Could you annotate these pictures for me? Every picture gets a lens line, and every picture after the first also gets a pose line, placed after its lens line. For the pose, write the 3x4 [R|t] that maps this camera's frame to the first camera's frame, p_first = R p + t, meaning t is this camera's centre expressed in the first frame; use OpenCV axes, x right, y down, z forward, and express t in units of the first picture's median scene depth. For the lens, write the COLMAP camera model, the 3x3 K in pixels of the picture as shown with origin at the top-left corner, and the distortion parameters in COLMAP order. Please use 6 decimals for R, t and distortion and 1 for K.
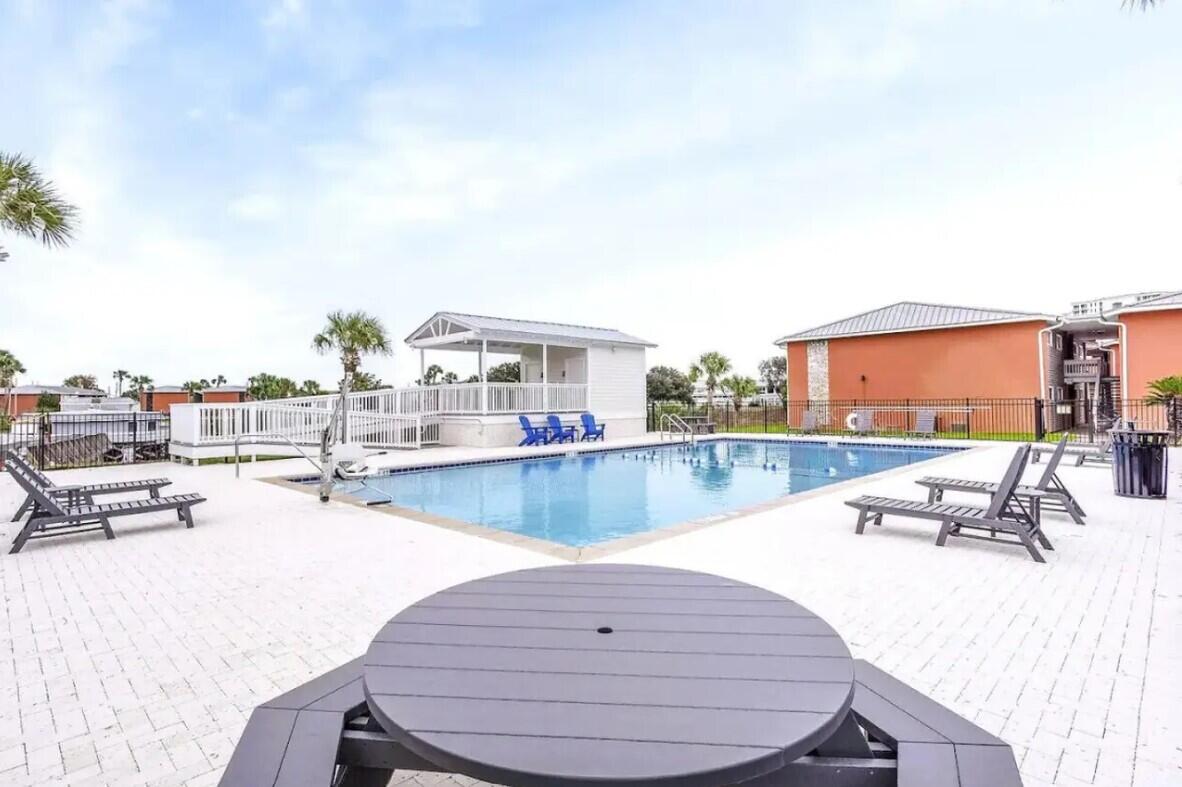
lens RADIAL K [[598.8, 0, 587.4], [0, 598.8, 394.6], [0, 0, 1]] dist [0.000973, -0.000046]
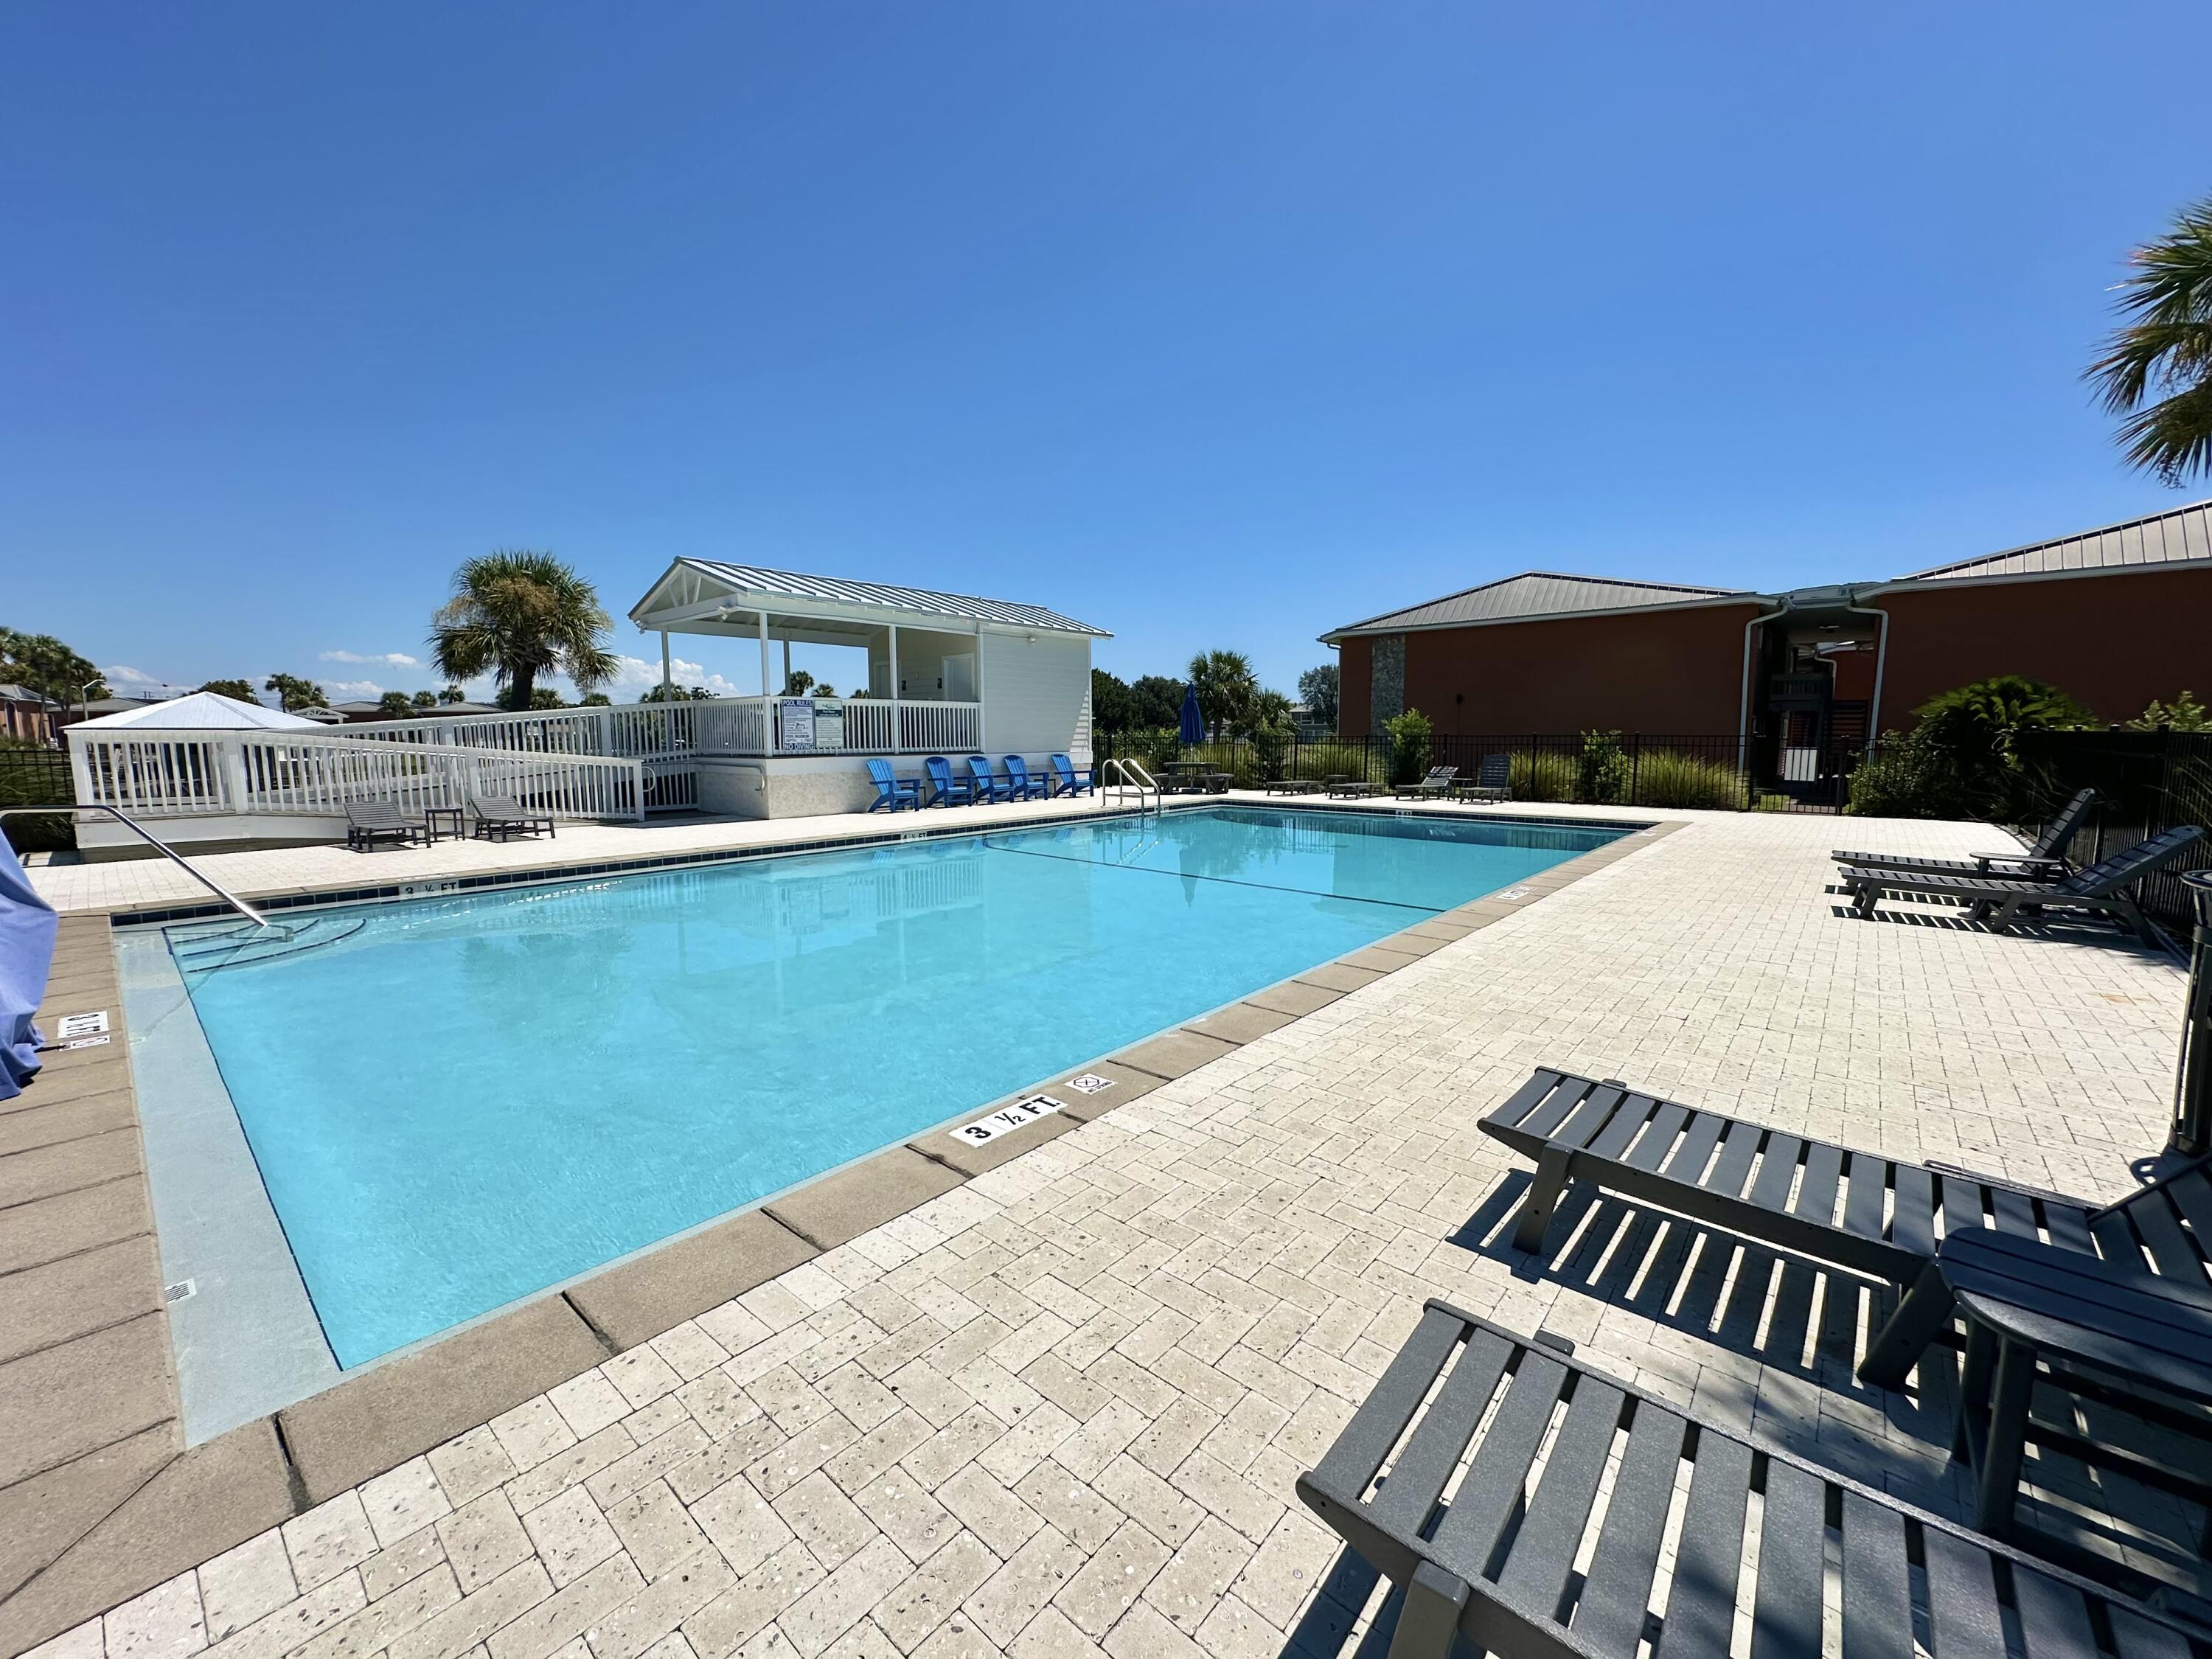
lens RADIAL K [[877.4, 0, 1114.7], [0, 877.4, 828.6], [0, 0, 1]] dist [0.001156, 0.000008]
pose [[0.997726, 0.001629, 0.067378, 0.062287], [-0.009684, 0.992800, 0.119393, 0.000387], [-0.066699, -0.119774, 0.990558, 0.148921]]
